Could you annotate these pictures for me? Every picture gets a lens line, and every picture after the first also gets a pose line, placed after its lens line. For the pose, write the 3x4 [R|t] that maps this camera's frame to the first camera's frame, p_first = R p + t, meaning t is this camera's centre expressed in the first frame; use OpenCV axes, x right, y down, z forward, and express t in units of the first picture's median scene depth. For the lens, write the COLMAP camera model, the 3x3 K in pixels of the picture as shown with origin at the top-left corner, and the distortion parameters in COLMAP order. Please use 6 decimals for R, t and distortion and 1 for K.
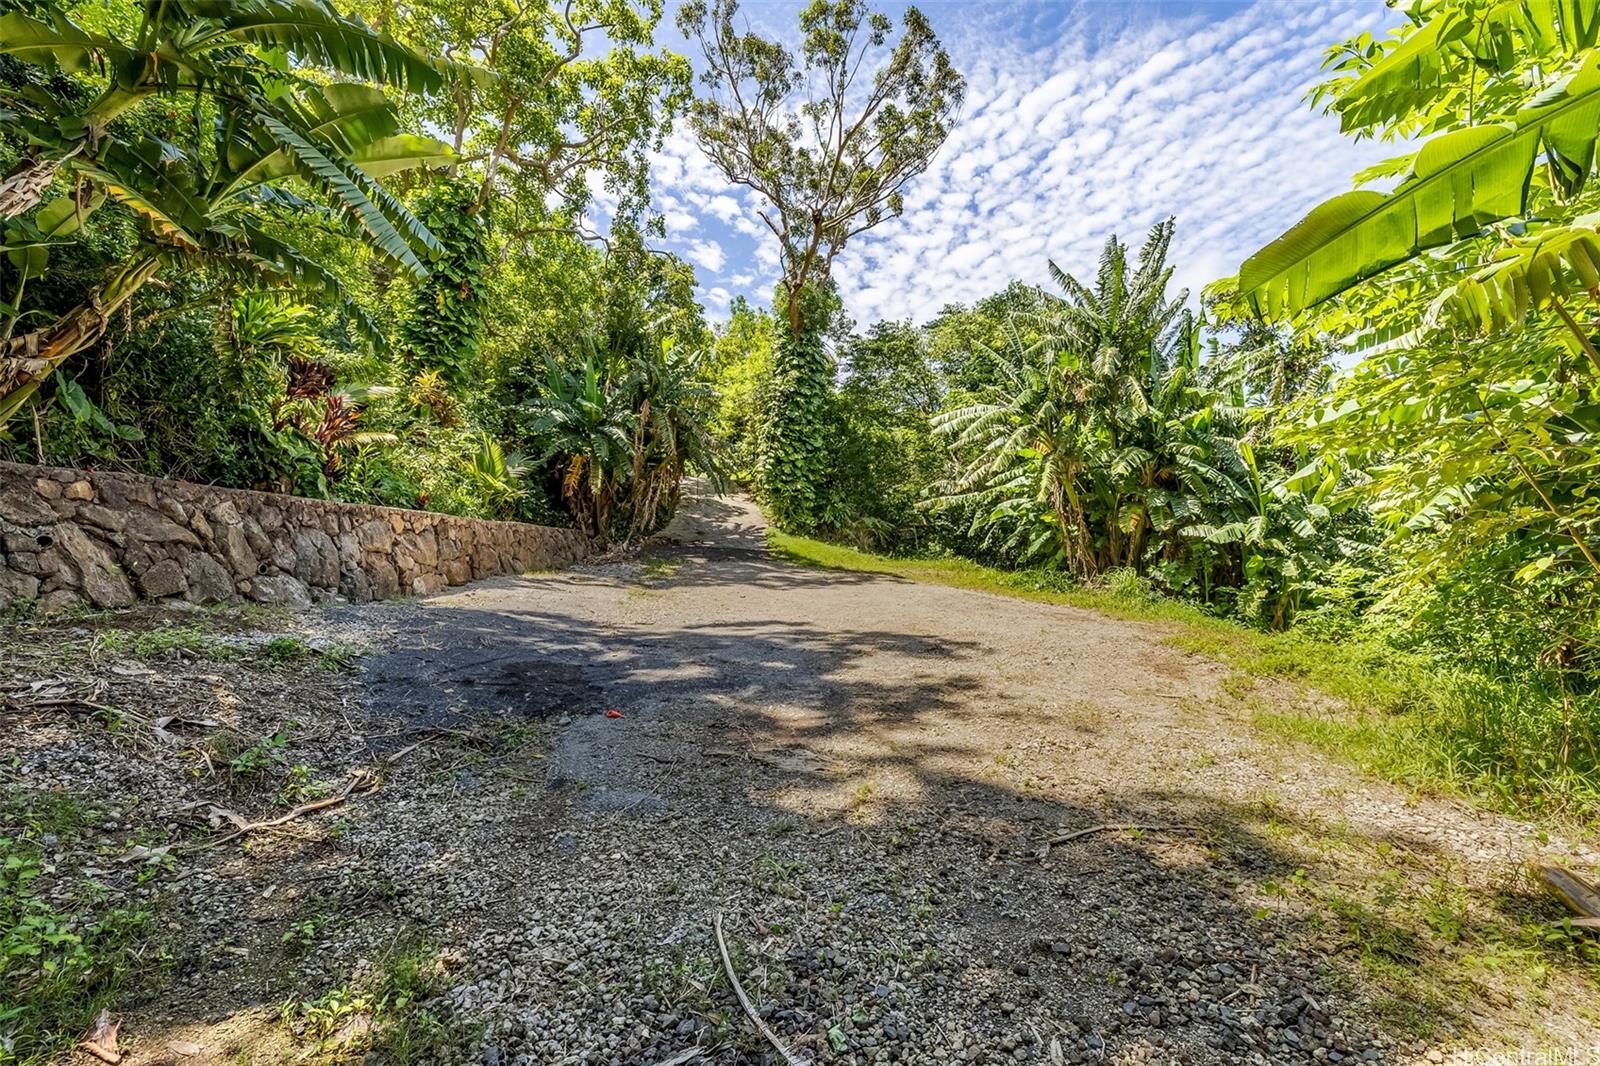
lens RADIAL K [[672.2, 0, 798.0], [0, 672.2, 524.7], [0, 0, 1]] dist [0.001603, 0.000352]
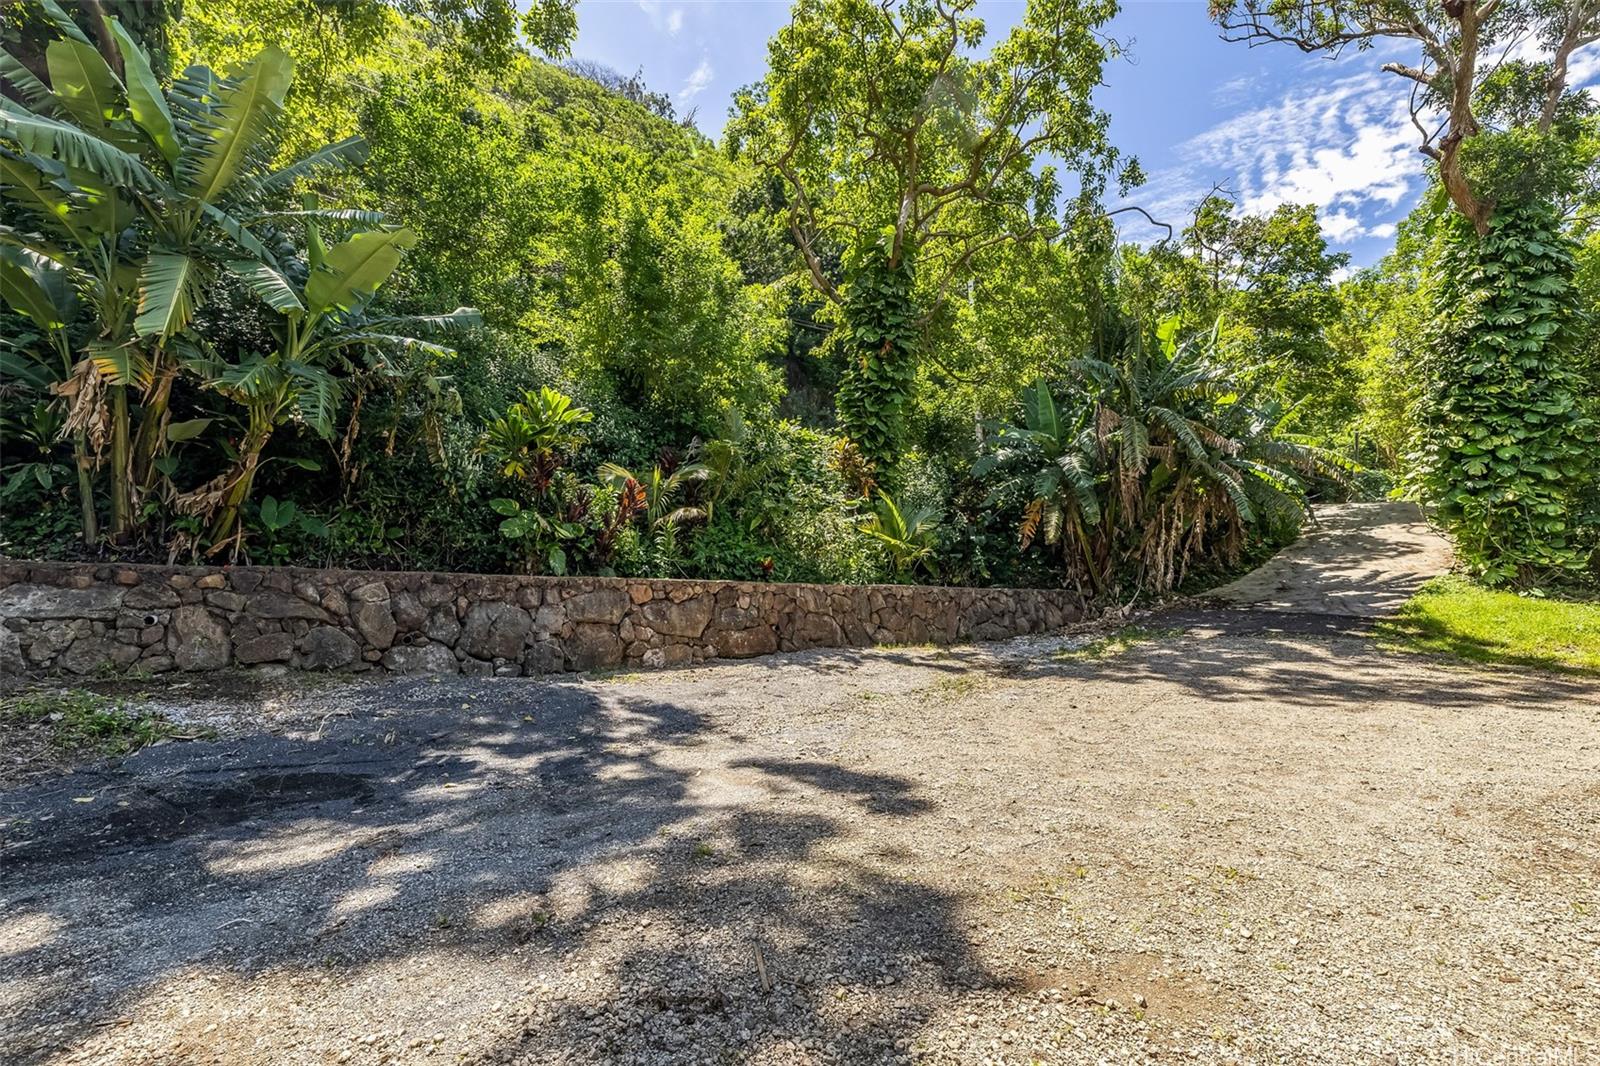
lens RADIAL K [[672.2, 0, 798.0], [0, 672.2, 524.7], [0, 0, 1]] dist [0.001603, 0.000352]
pose [[0.540285, -0.106574, -0.834706, 0.136754], [0.032864, 0.993863, -0.105623, 0.003387], [0.840840, 0.029635, 0.540472, 0.235355]]
